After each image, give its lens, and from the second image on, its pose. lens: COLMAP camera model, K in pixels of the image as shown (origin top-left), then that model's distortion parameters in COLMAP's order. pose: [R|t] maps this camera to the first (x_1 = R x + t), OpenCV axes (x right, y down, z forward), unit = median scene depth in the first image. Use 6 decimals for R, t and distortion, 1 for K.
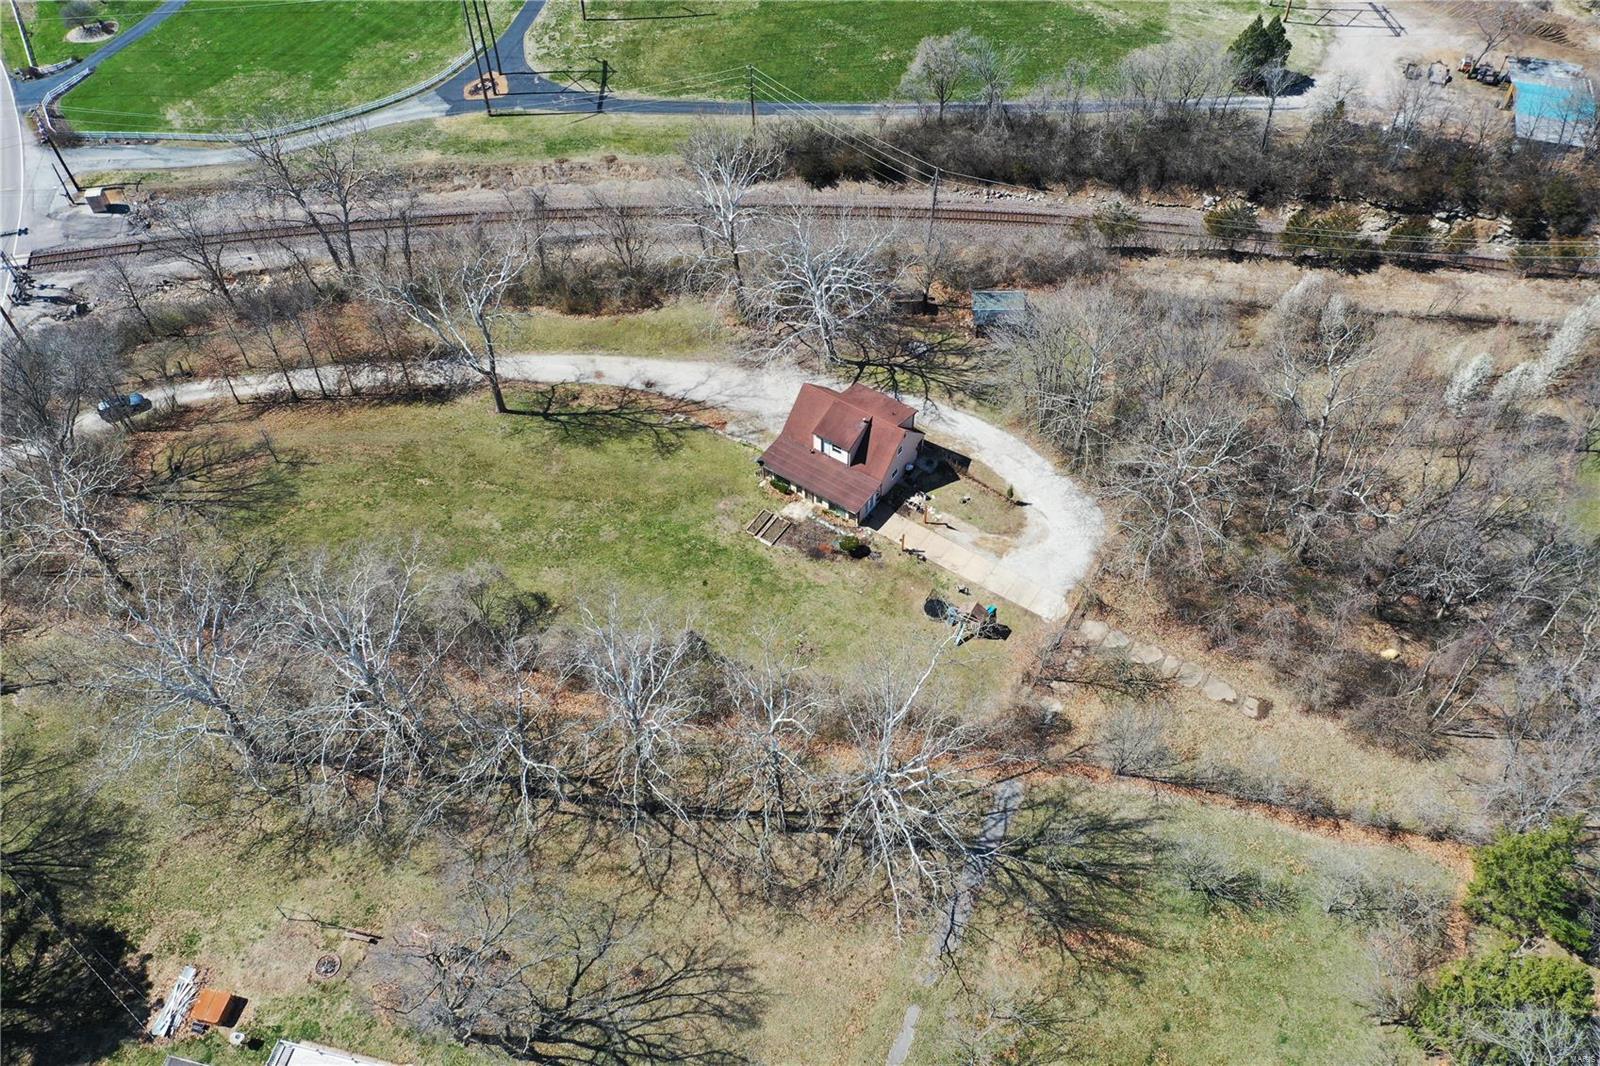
lens RADIAL K [[1215.8, 0, 800.0], [0, 1215.8, 533.0], [0, 0, 1]] dist [-0.011612, -0.012025]
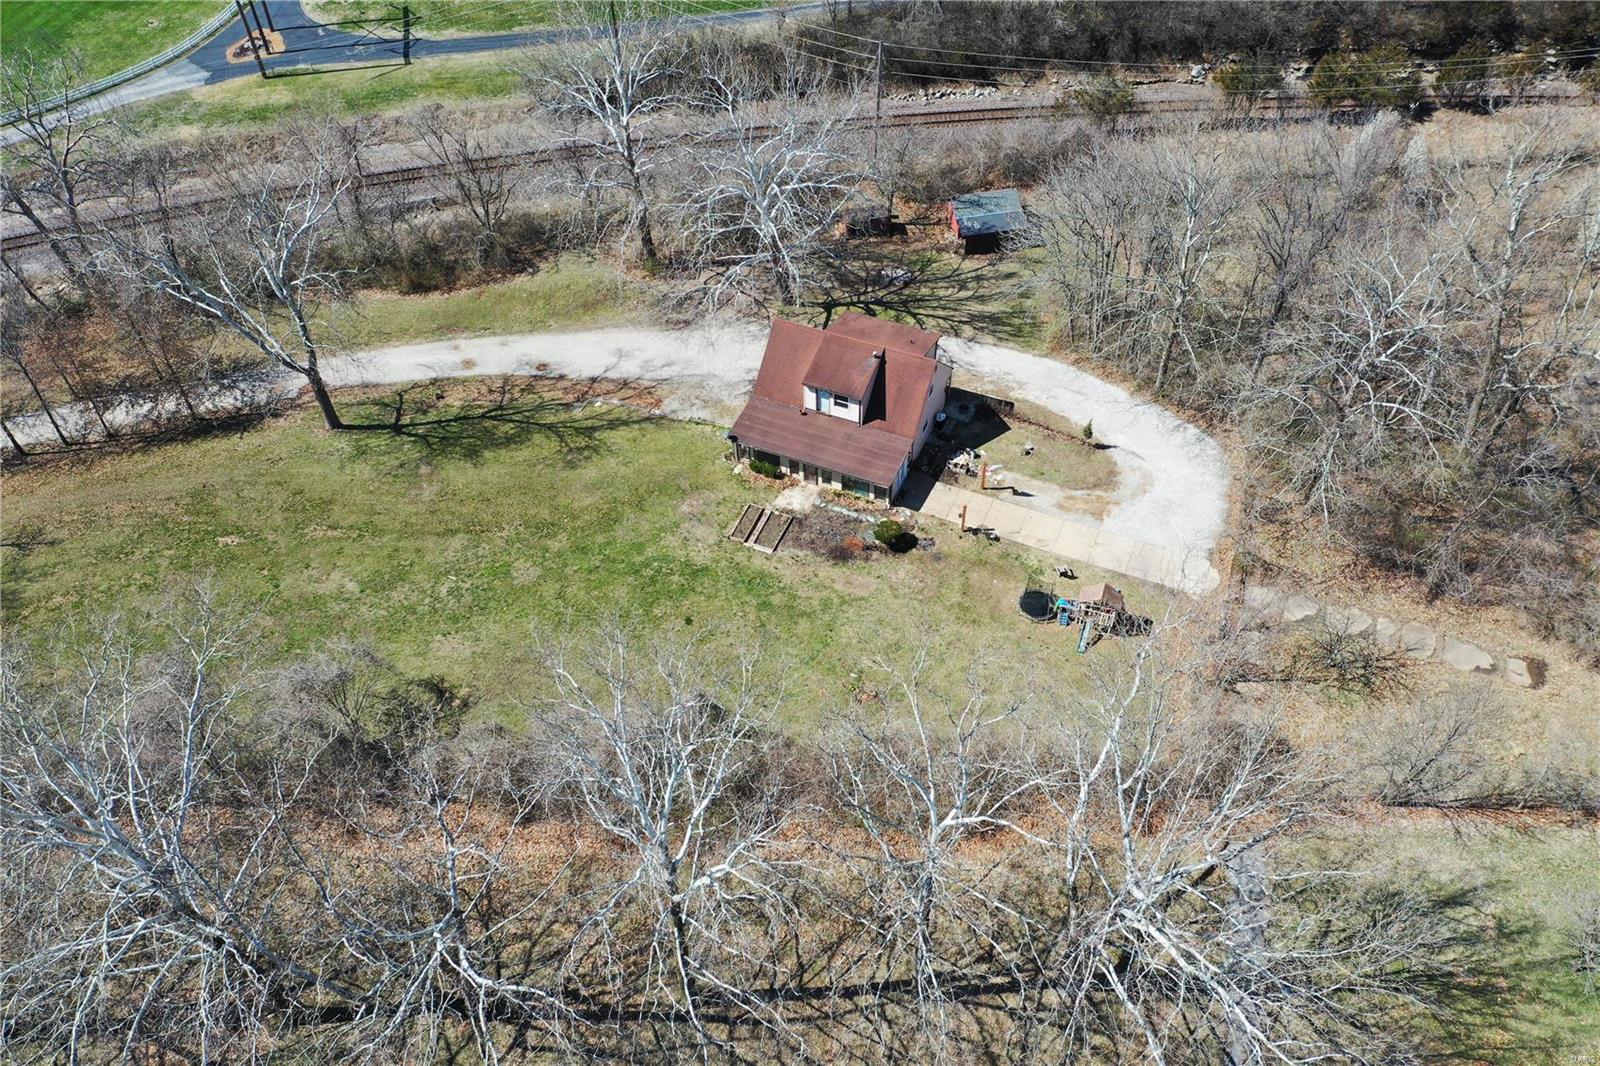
lens RADIAL K [[1215.8, 0, 800.0], [0, 1215.8, 533.0], [0, 0, 1]] dist [-0.011612, -0.012025]
pose [[0.981573, -0.145124, 0.124315, -0.087529], [0.150356, 0.988056, -0.033740, 0.023688], [-0.117934, 0.051809, 0.991669, 0.313696]]
